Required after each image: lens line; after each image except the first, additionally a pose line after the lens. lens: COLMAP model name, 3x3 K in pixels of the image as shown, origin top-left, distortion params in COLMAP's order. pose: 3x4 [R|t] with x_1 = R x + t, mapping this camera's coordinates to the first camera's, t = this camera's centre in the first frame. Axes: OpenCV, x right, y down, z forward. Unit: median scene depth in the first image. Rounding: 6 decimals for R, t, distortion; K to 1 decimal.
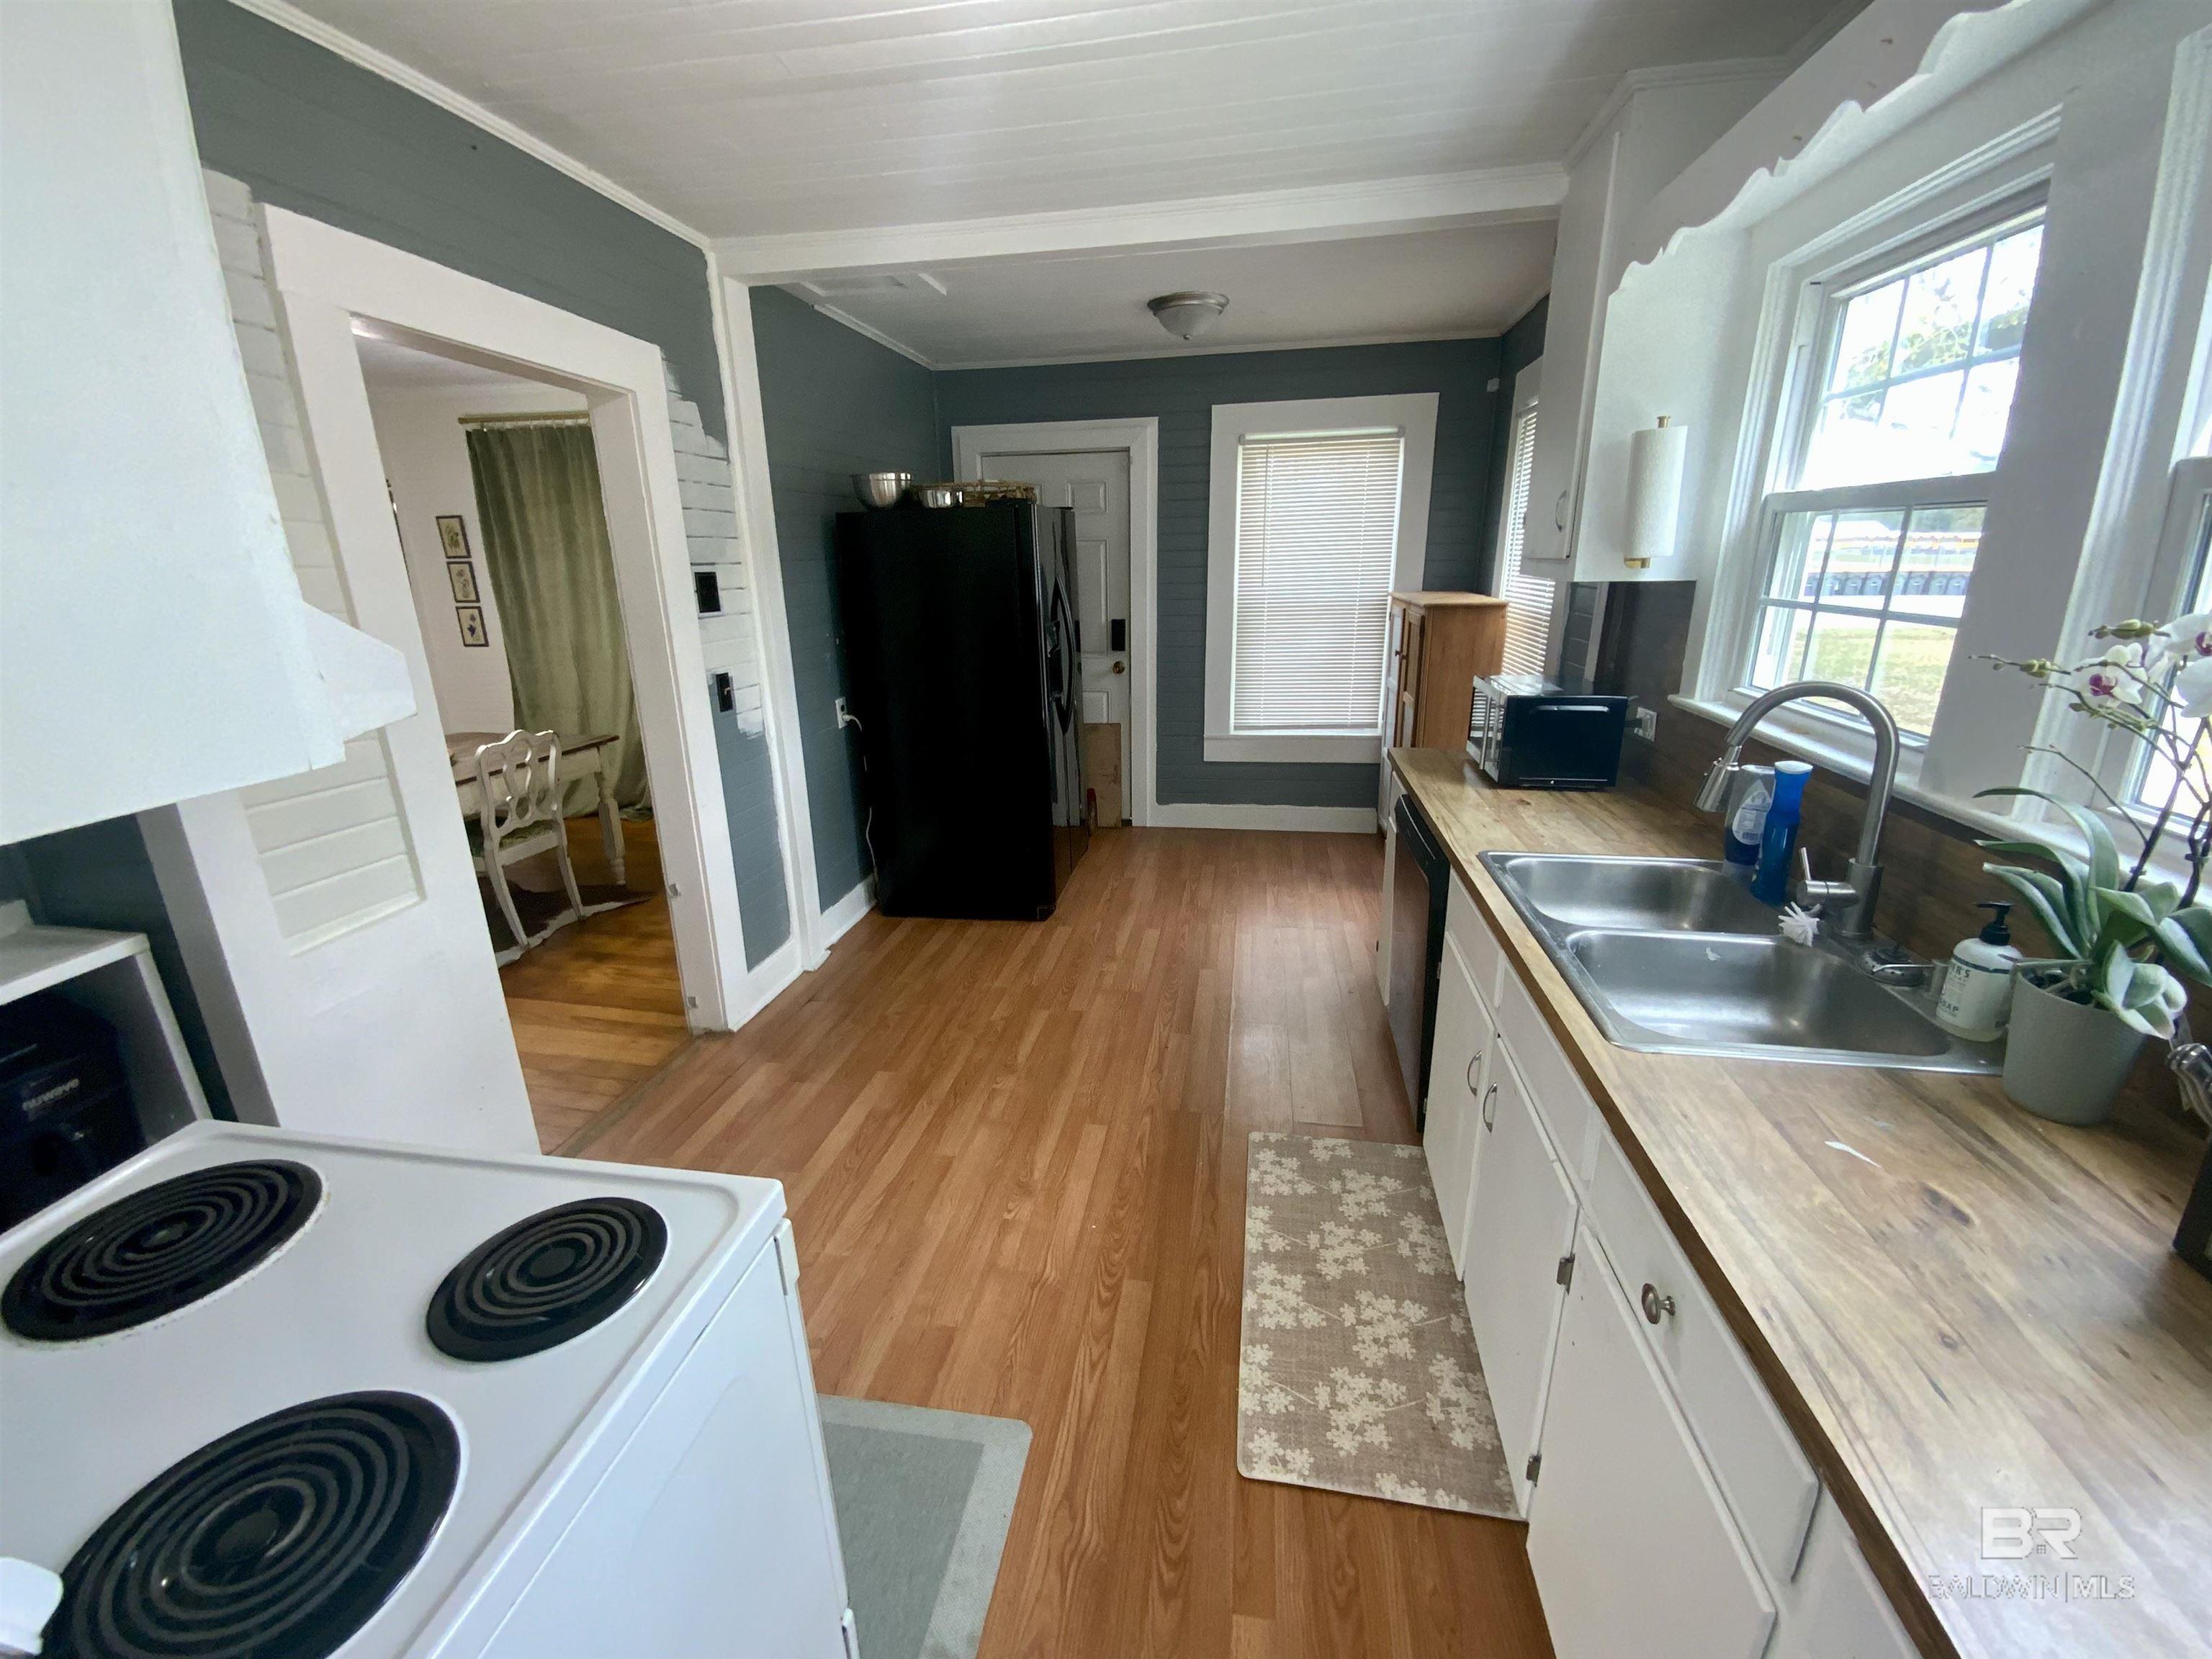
lens RADIAL K [[899.6, 0, 1104.5], [0, 899.6, 835.3], [0, 0, 1]] dist [0.002633, -0.004053]
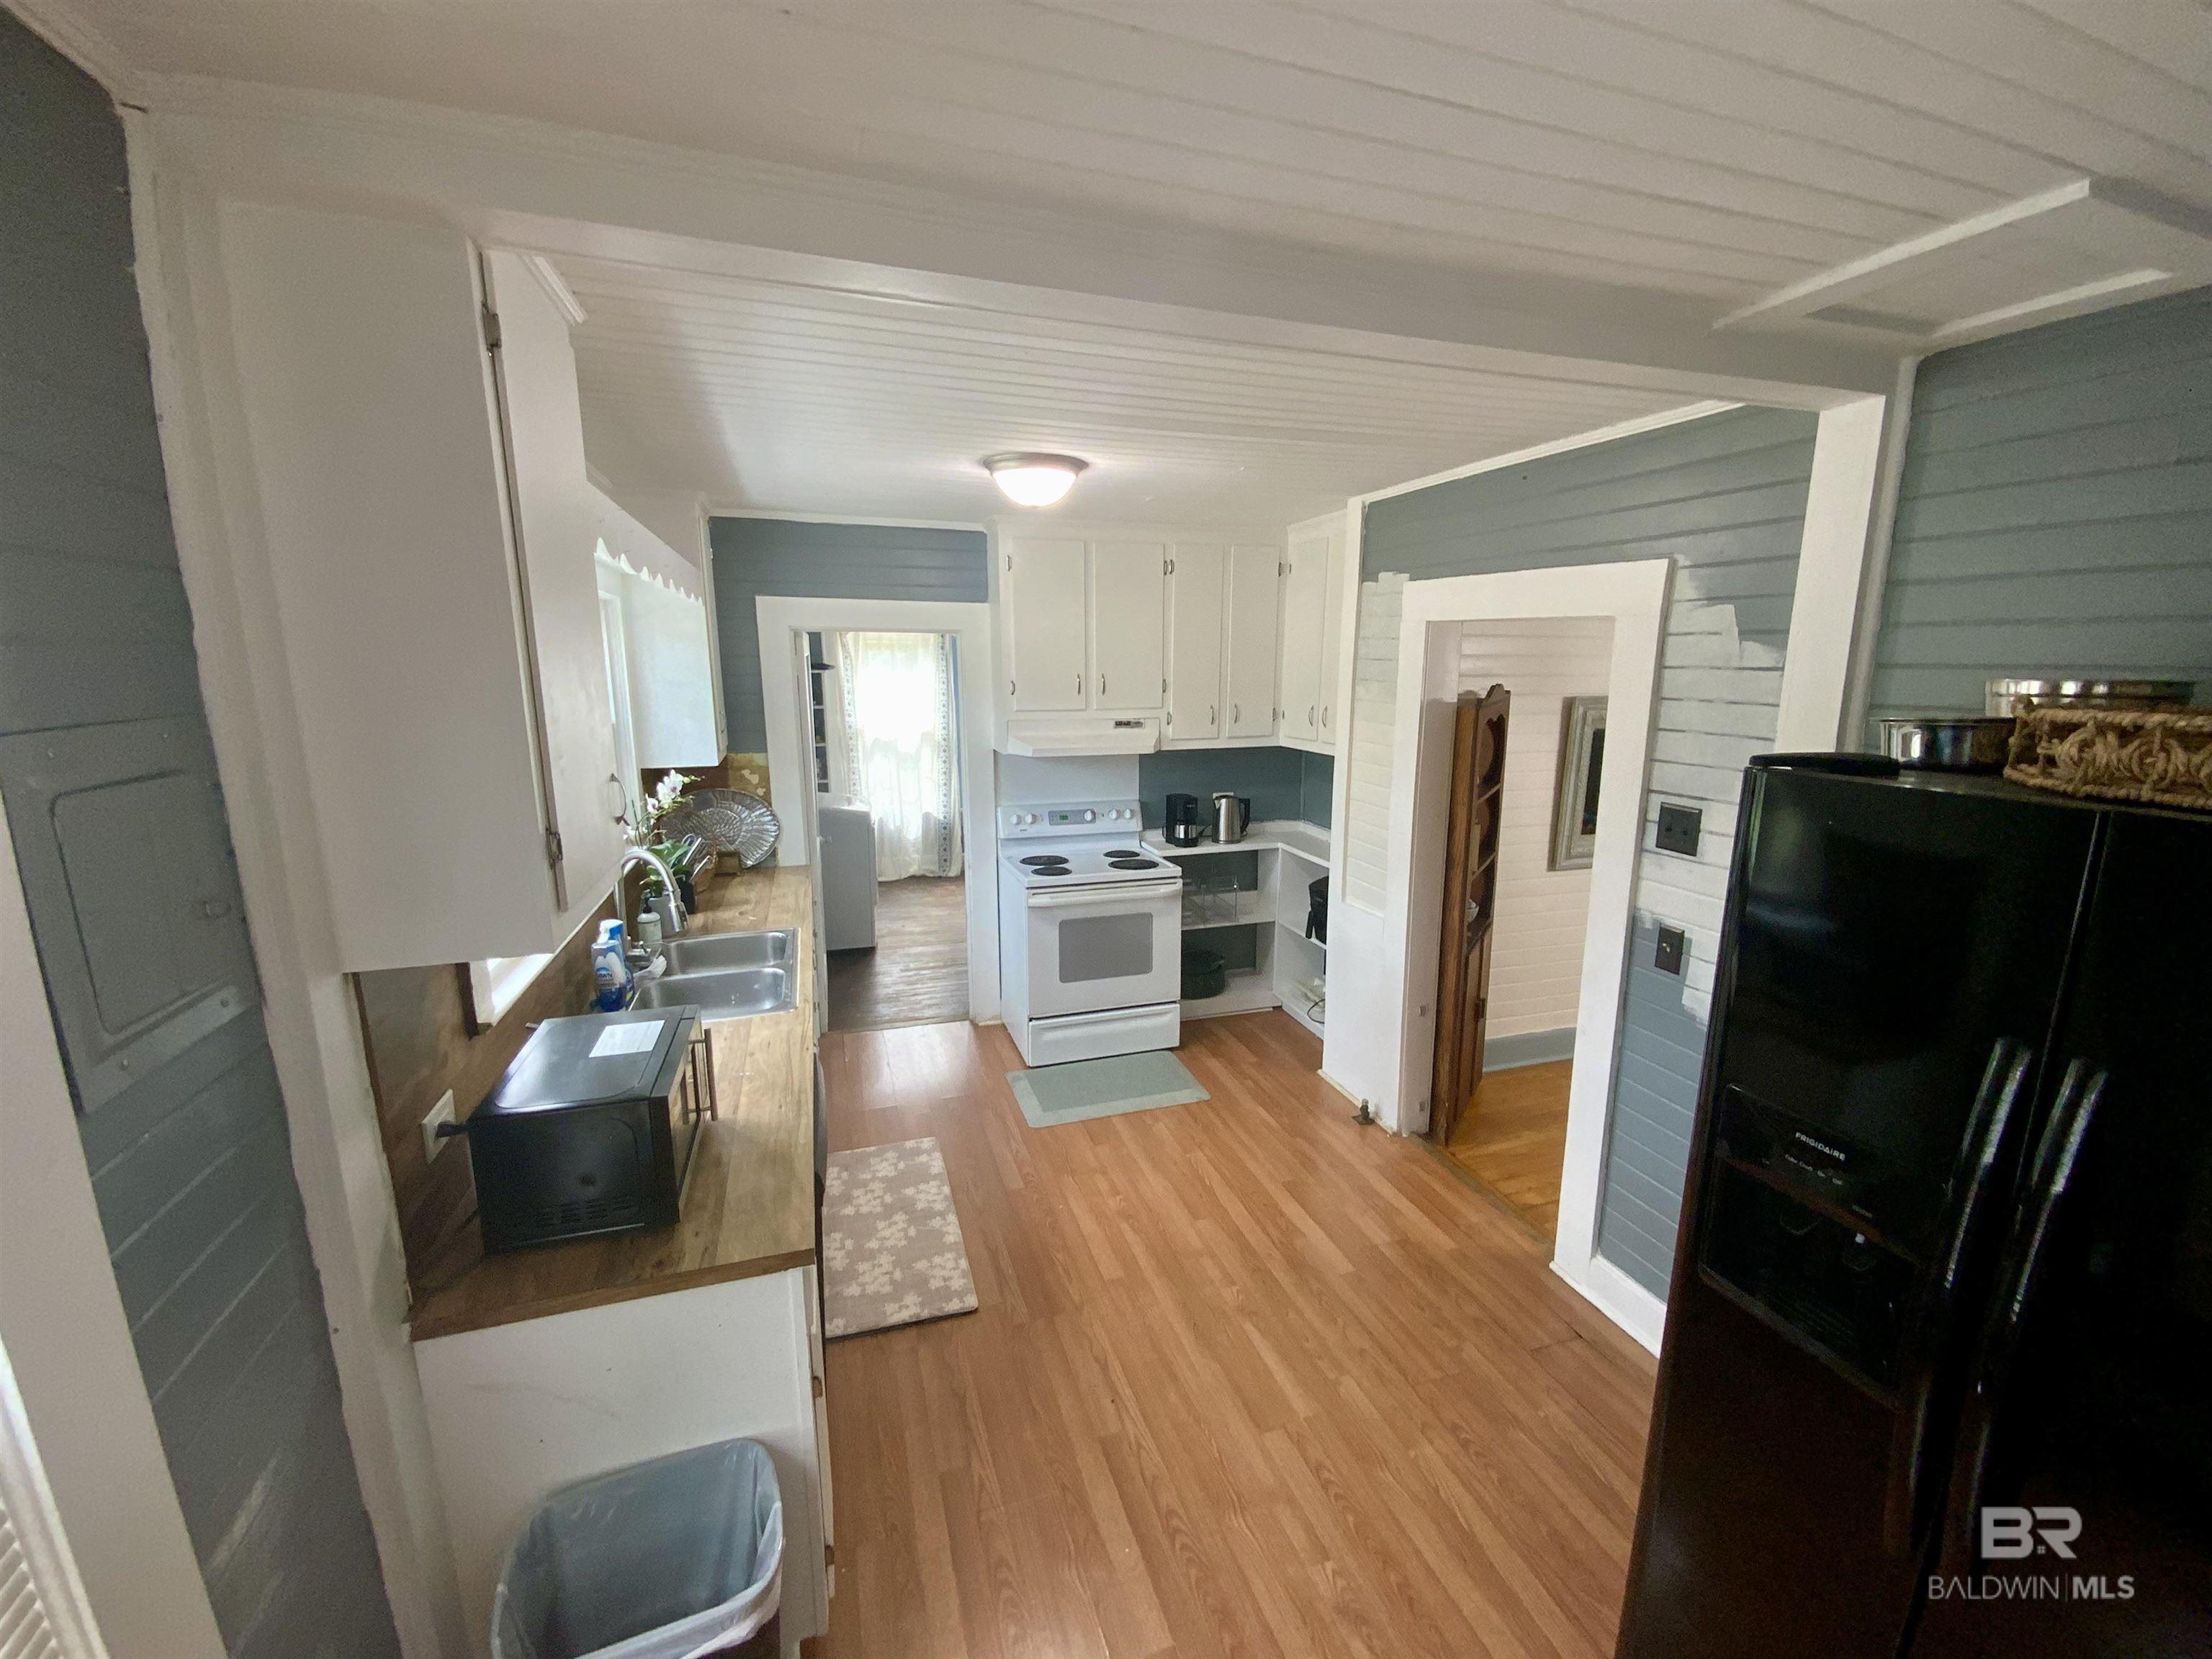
lens RADIAL K [[899.6, 0, 1102.5], [0, 899.6, 827.2], [0, 0, 1]] dist [0.002633, -0.004053]
pose [[-0.887473, 0.106449, -0.448398, 0.507751], [-0.118488, 0.887549, 0.445215, -0.756535], [0.445368, 0.448246, -0.775063, 1.850607]]
